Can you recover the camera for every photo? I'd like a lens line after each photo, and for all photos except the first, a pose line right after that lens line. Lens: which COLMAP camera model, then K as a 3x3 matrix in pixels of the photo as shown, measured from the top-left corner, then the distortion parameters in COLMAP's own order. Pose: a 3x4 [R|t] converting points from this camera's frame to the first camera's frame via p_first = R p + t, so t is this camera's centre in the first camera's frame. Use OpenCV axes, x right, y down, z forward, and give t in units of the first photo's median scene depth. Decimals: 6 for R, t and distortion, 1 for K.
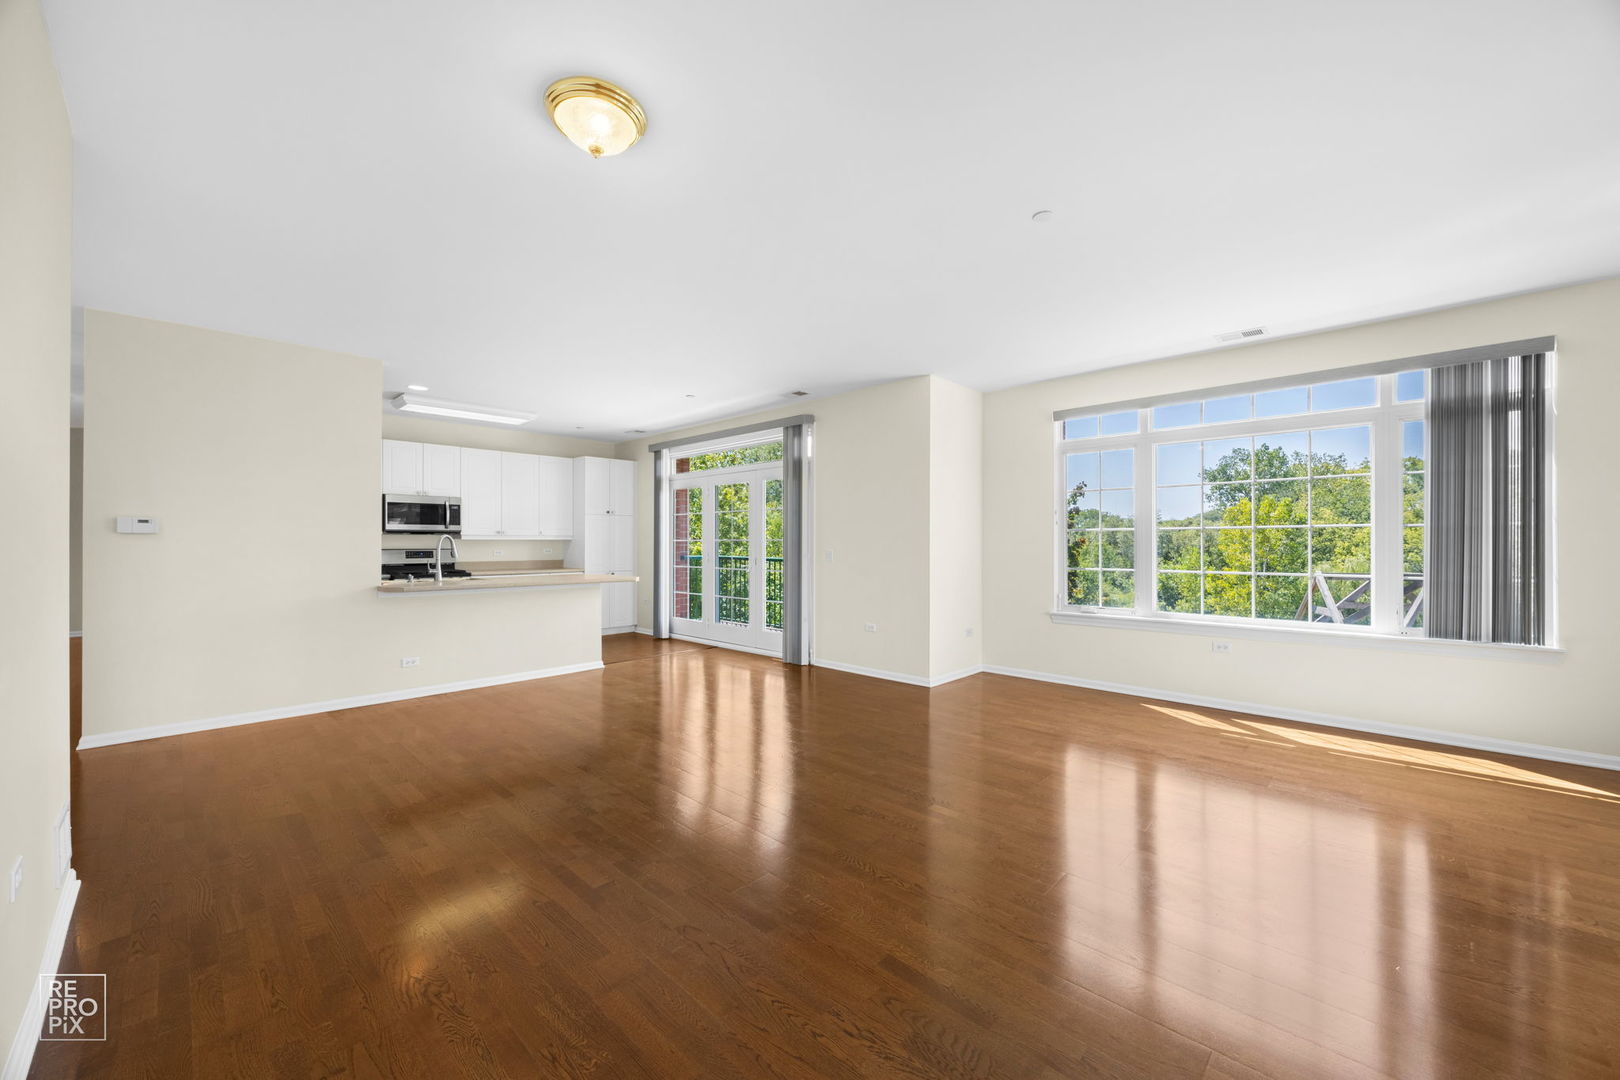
lens RADIAL K [[626.1, 0, 809.6], [0, 626.1, 547.1], [0, 0, 1]] dist [-0.000718, 0.000501]
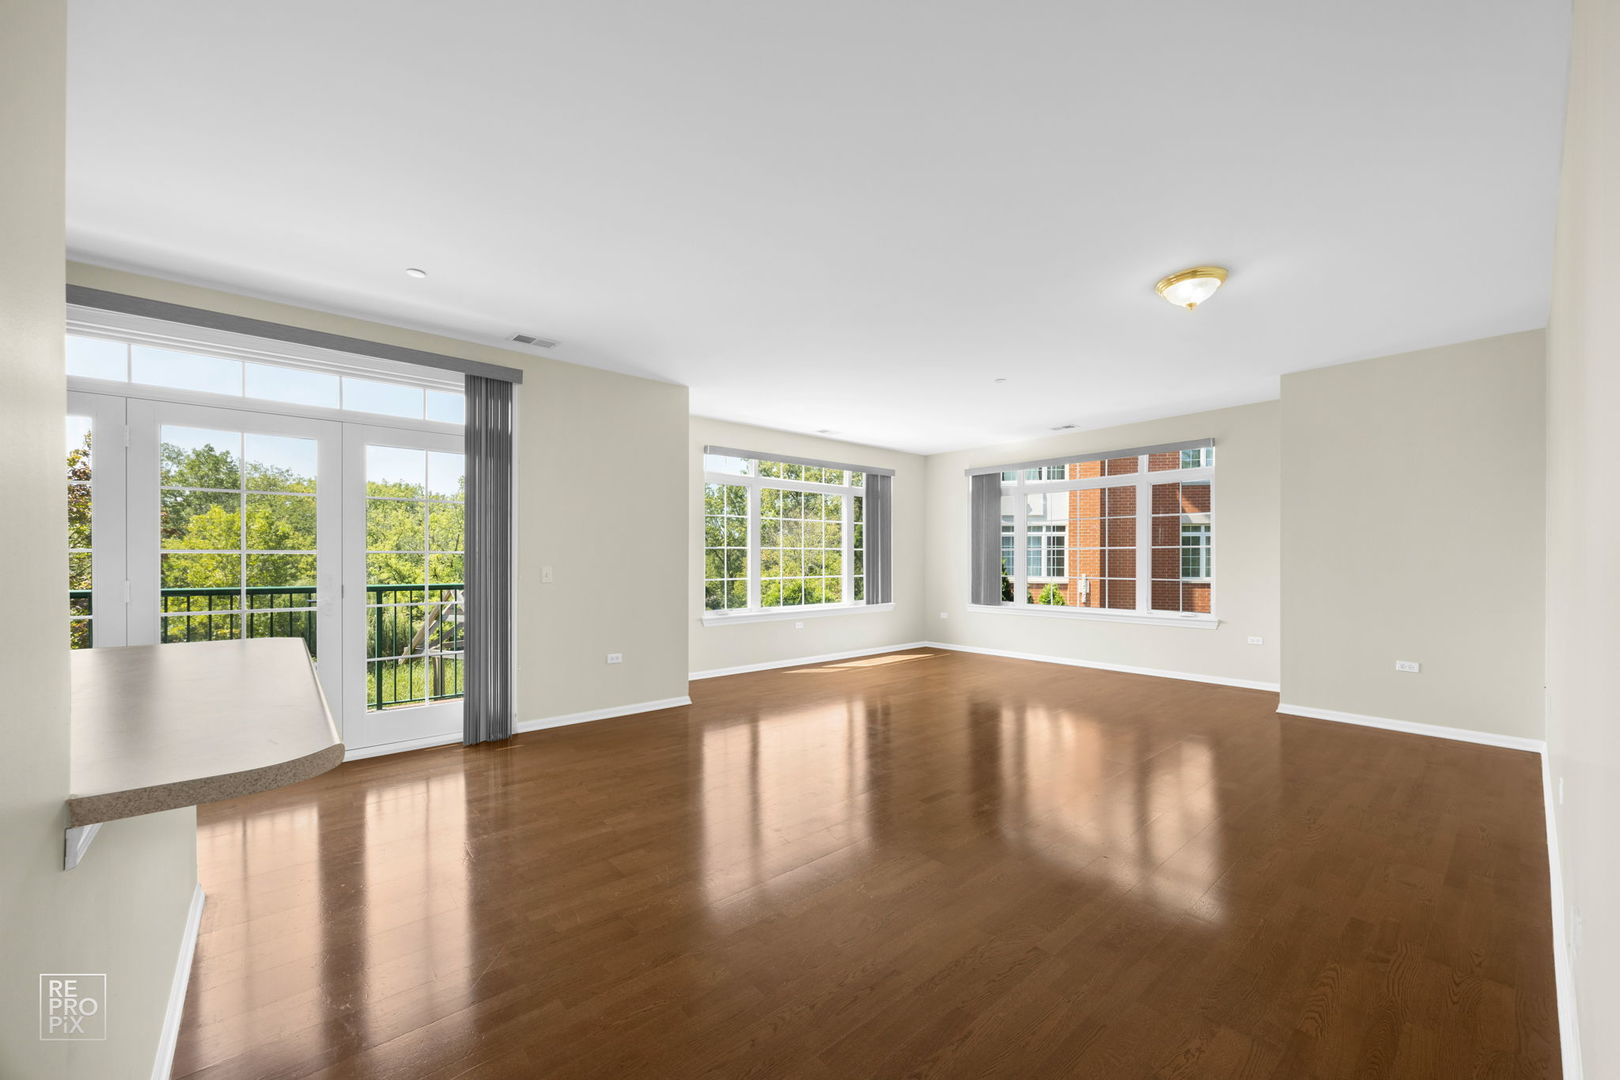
lens RADIAL K [[626.1, 0, 816.7], [0, 626.1, 553.3], [0, 0, 1]] dist [-0.000718, 0.000501]
pose [[0.080002, 0.011300, 0.996731, -0.739952], [0.001982, 0.999932, -0.011495, -0.000607], [-0.996793, 0.002896, 0.079974, 0.686039]]
